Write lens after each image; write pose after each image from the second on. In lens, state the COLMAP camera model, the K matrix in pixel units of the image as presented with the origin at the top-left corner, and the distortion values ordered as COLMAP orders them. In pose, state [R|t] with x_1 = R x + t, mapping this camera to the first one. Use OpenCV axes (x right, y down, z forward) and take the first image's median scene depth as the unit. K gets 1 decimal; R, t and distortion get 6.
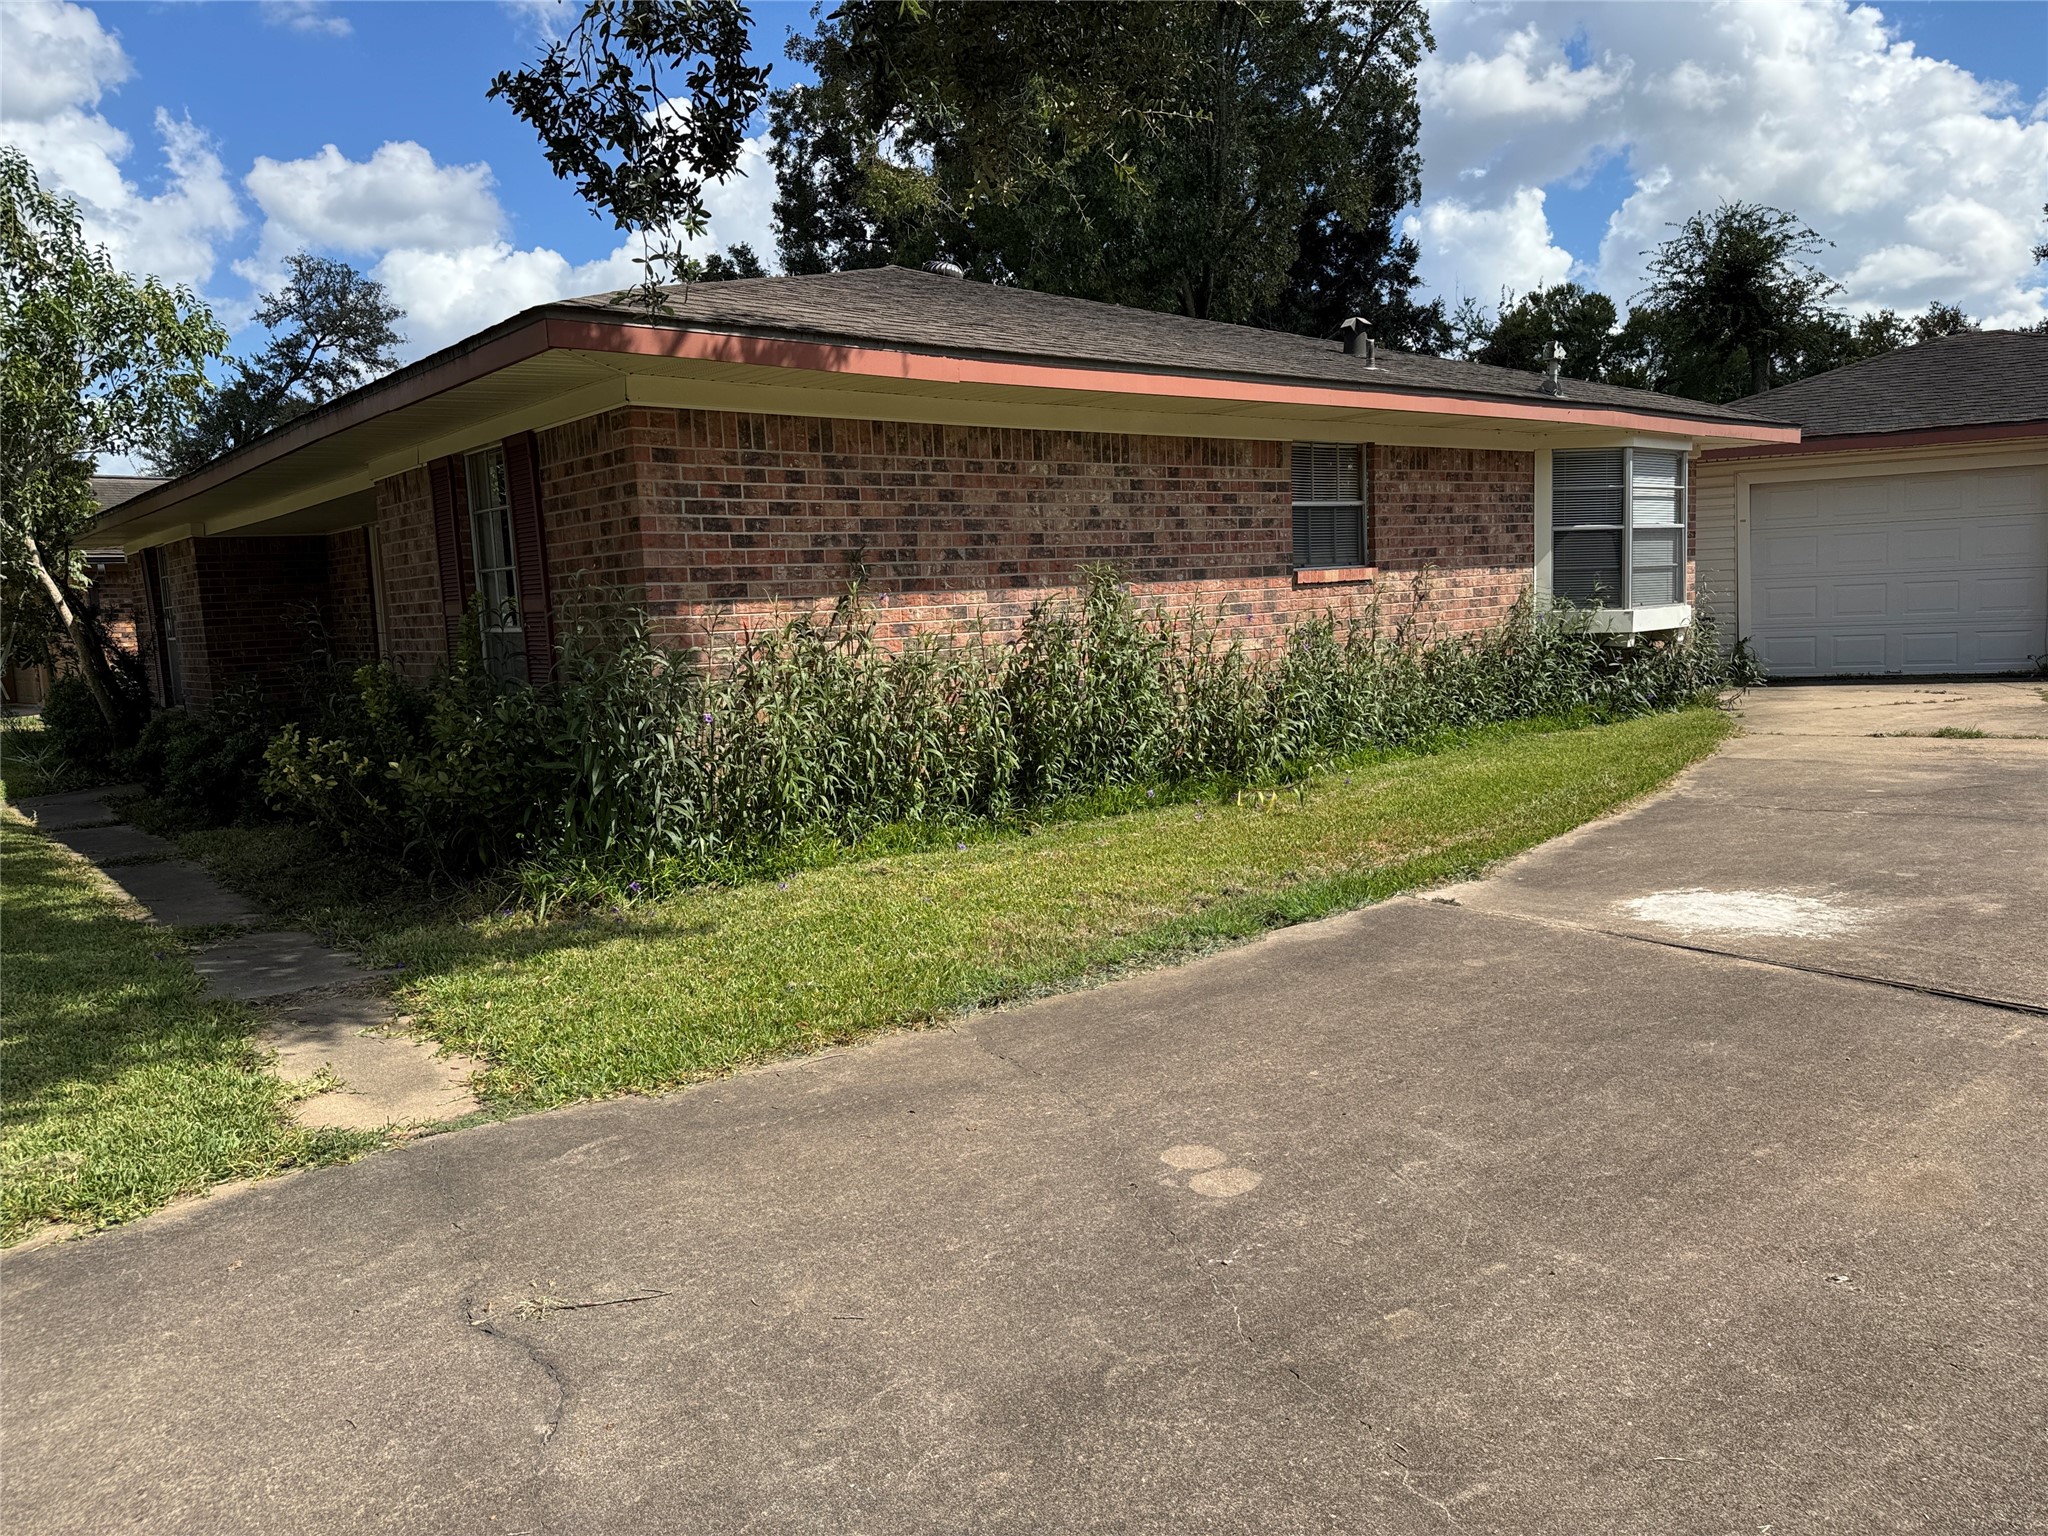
lens RADIAL K [[1438.4, 0, 1022.8], [0, 1438.4, 764.5], [0, 0, 1]] dist [0.077298, -0.104633]
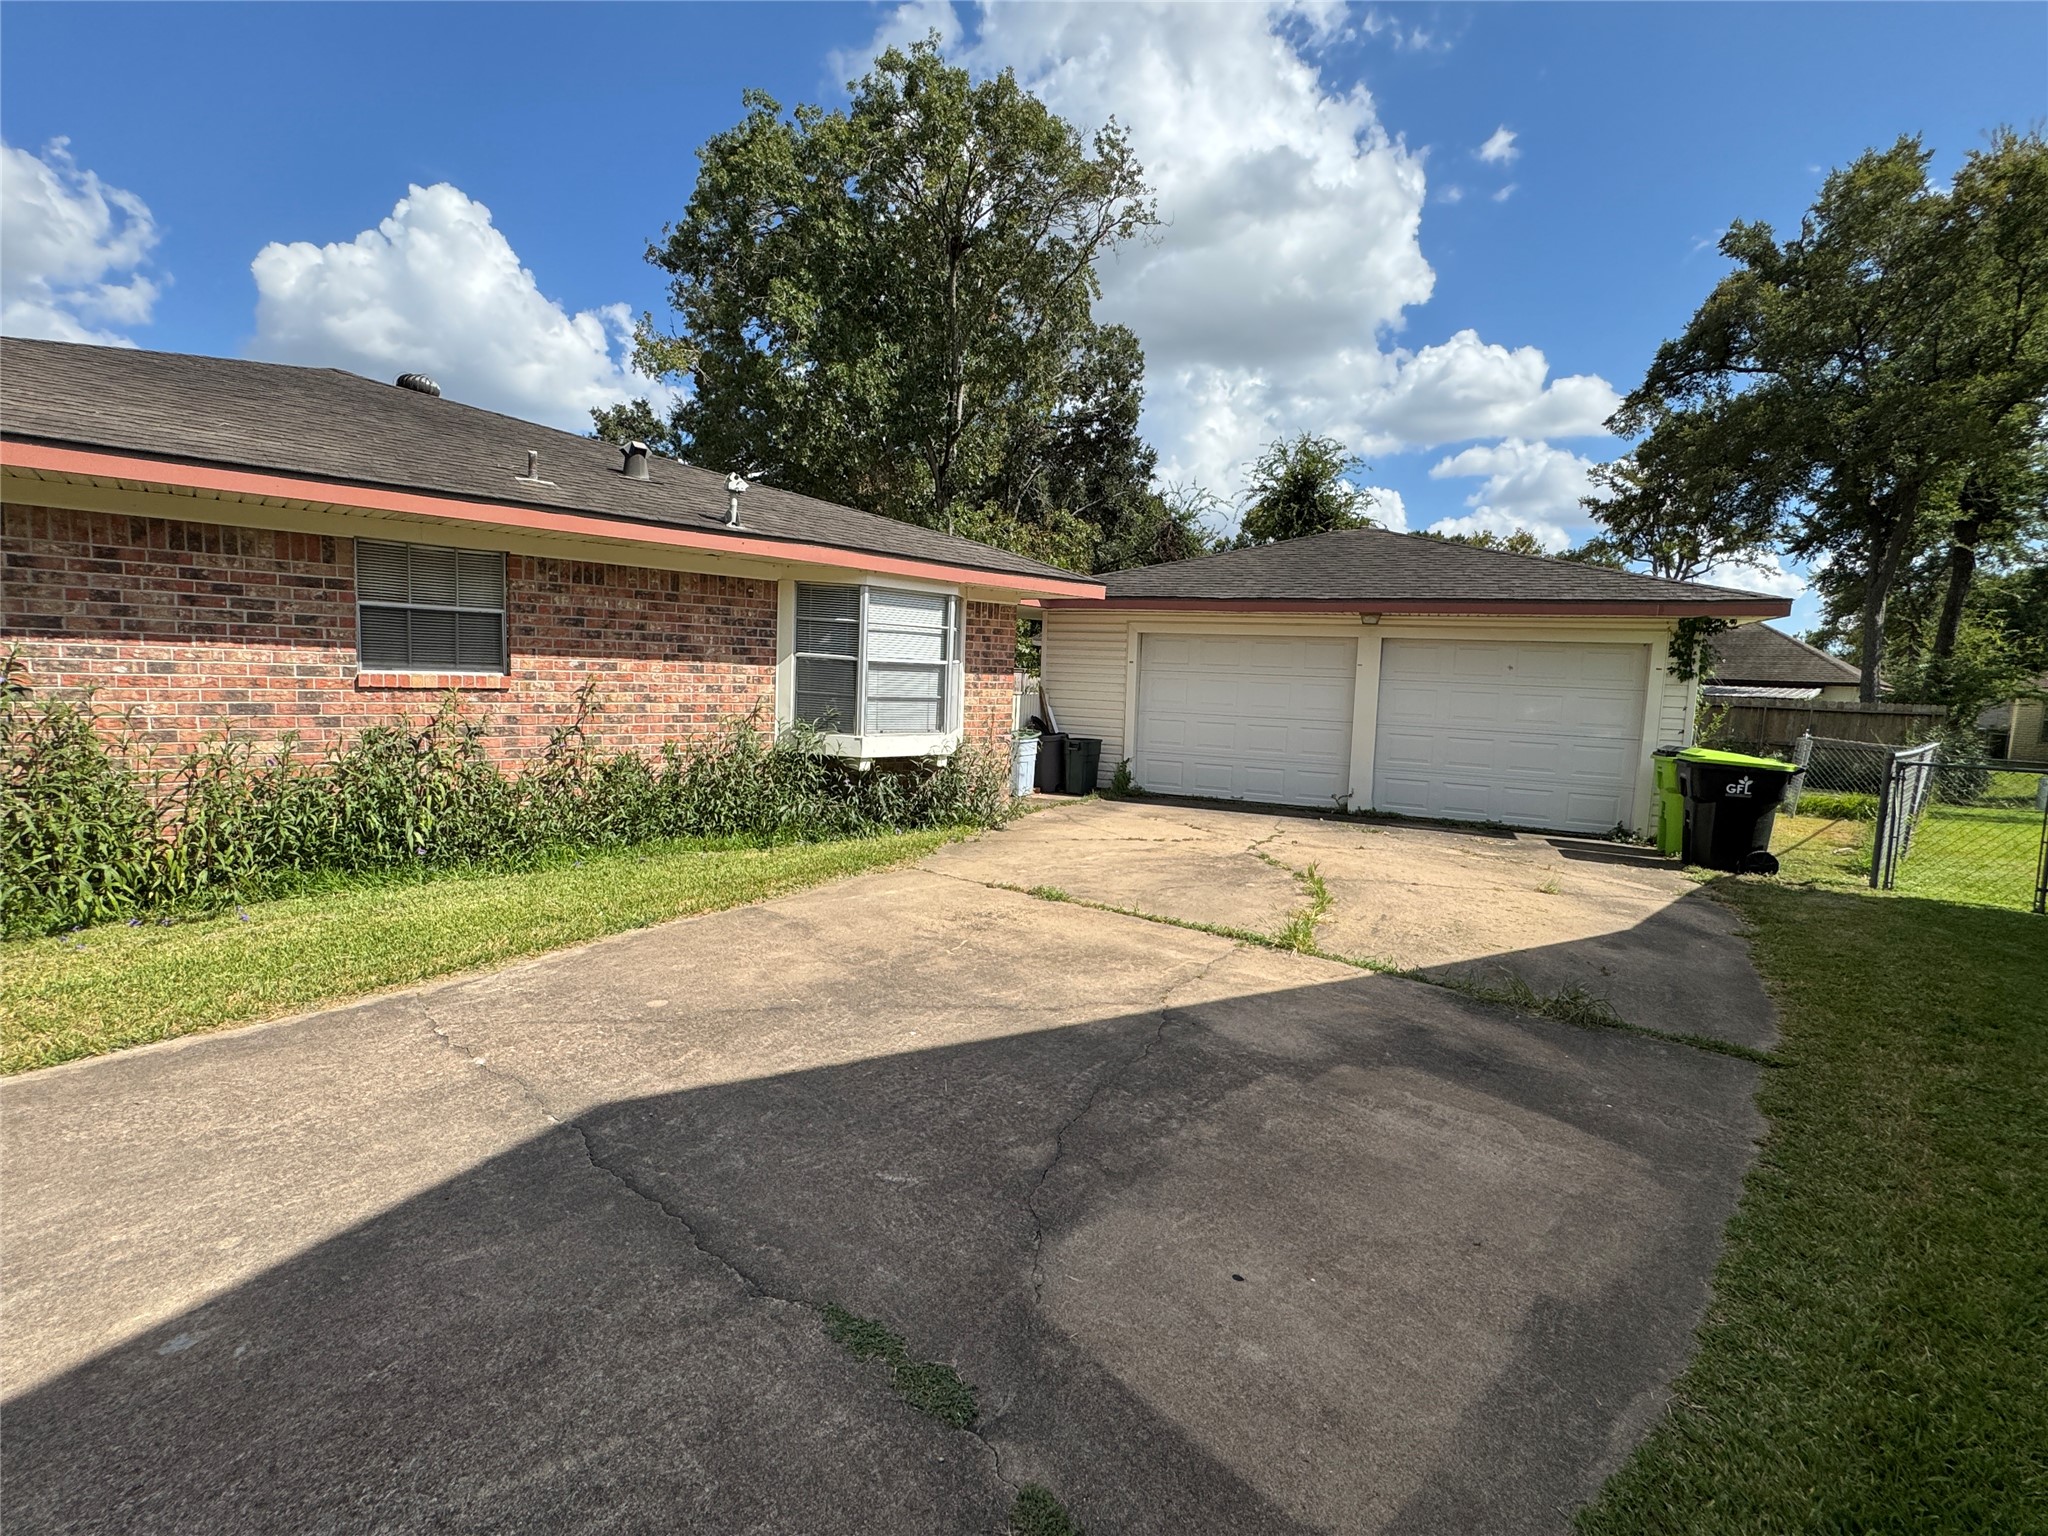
lens RADIAL K [[934.7, 0, 1019.7], [0, 934.7, 771.4], [0, 0, 1]] dist [0.002163, 0.000449]
pose [[0.995880, 0.082136, 0.038417, 0.510384], [-0.081855, 0.996605, -0.008824, -0.084119], [-0.039011, 0.005643, 0.999223, 0.307328]]
